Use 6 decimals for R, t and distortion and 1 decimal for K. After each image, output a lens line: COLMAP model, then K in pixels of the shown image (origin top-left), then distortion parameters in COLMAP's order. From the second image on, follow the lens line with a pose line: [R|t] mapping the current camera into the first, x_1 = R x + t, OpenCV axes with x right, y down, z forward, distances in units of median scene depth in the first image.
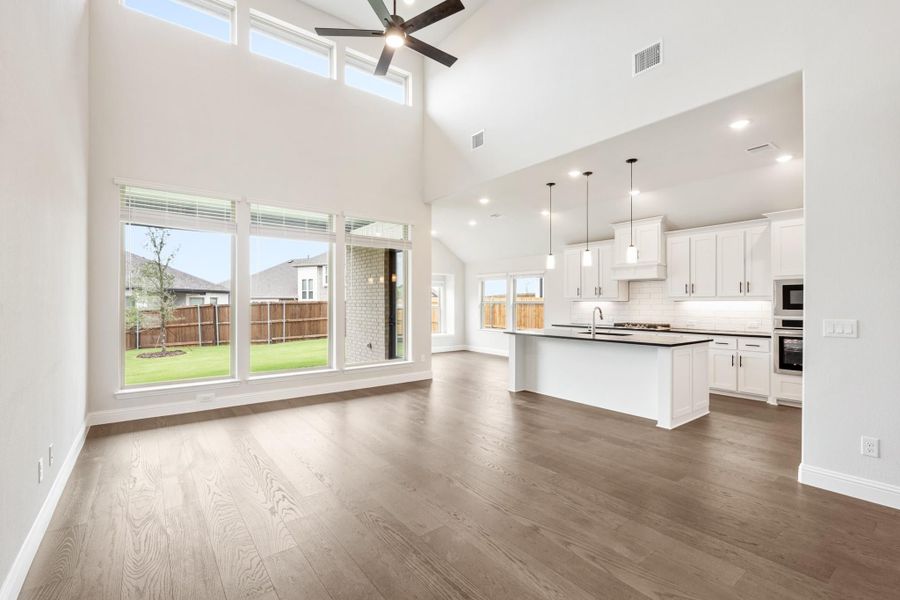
lens RADIAL K [[400.5, 0, 452.3], [0, 400.5, 300.4], [0, 0, 1]] dist [-0.003077, -0.000020]
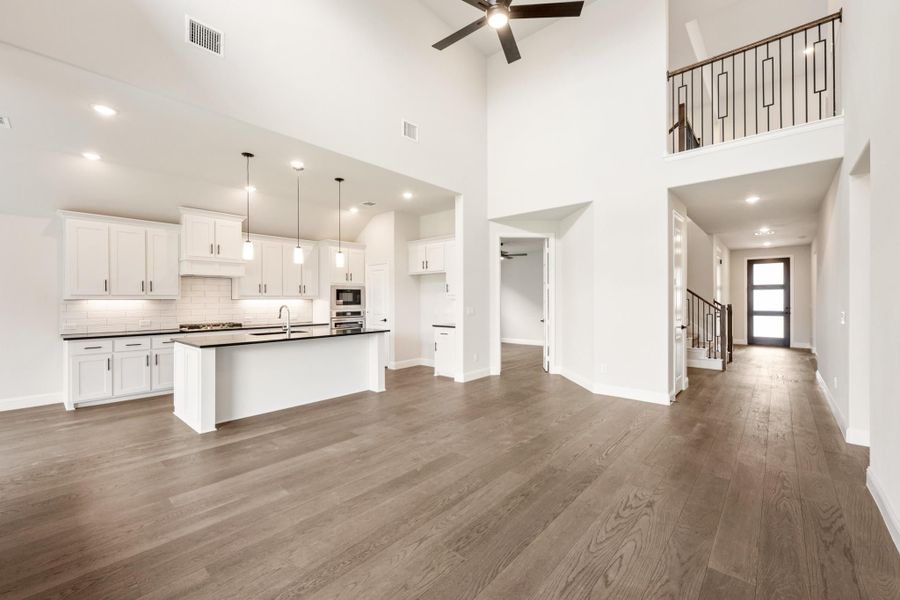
lens RADIAL K [[367.6, 0, 451.5], [0, 367.6, 299.8], [0, 0, 1]] dist [-0.000900, 0.000454]
pose [[-0.184739, 0.001976, 0.982786, -0.560915], [-0.001808, 0.999996, -0.002351, 0.004025], [-0.982786, -0.002211, -0.184734, 0.735476]]
